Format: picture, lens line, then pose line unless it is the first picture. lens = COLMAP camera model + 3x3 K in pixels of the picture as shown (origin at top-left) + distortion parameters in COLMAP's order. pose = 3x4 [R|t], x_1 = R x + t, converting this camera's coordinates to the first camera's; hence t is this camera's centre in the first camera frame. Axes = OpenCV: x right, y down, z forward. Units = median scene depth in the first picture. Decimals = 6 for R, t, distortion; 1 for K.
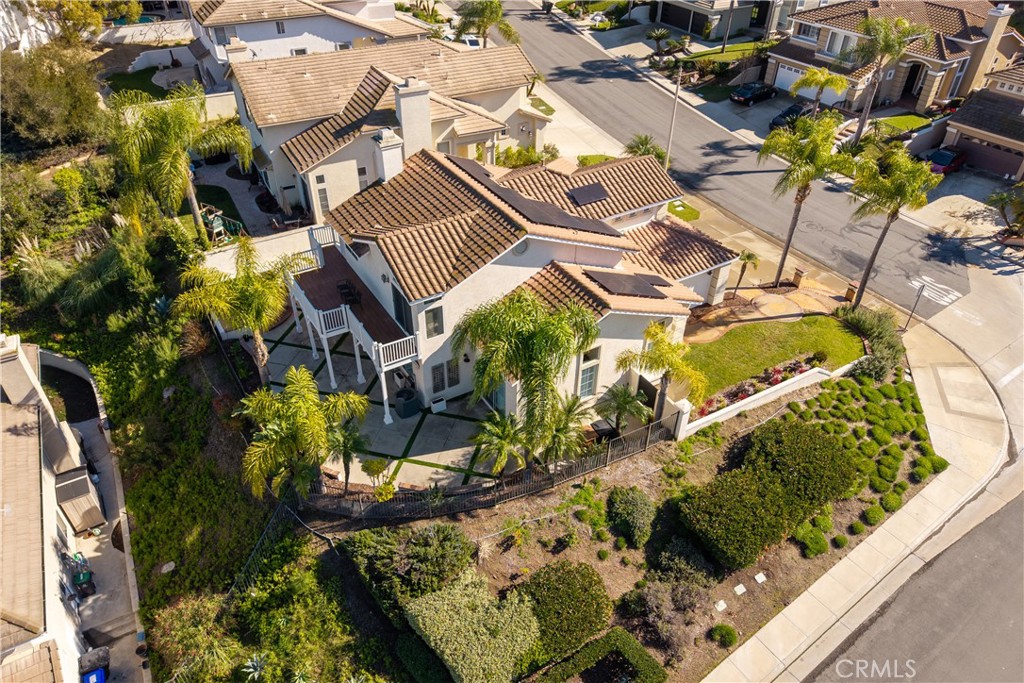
lens RADIAL K [[691.3, 0, 512.0], [0, 691.3, 341.5], [0, 0, 1]] dist [0.004034, -0.003314]
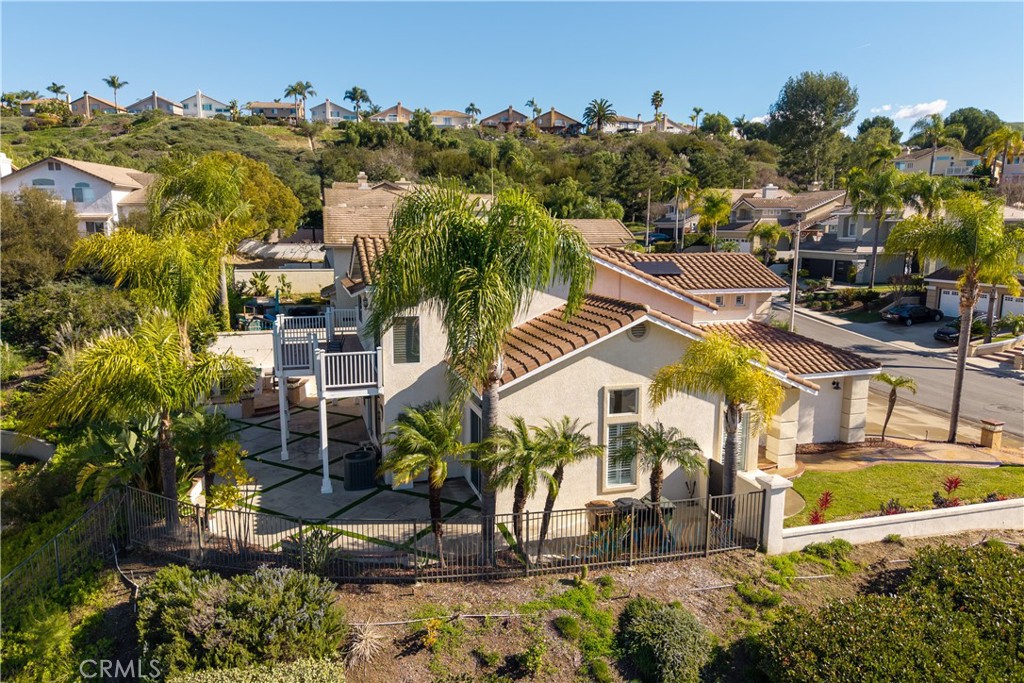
lens RADIAL K [[691.3, 0, 512.0], [0, 691.3, 341.5], [0, 0, 1]] dist [0.004034, -0.003314]
pose [[0.969534, 0.029964, -0.243117, 0.173616], [-0.140537, 0.880939, -0.451880, 0.286654], [0.200632, 0.472280, 0.858312, 0.394331]]
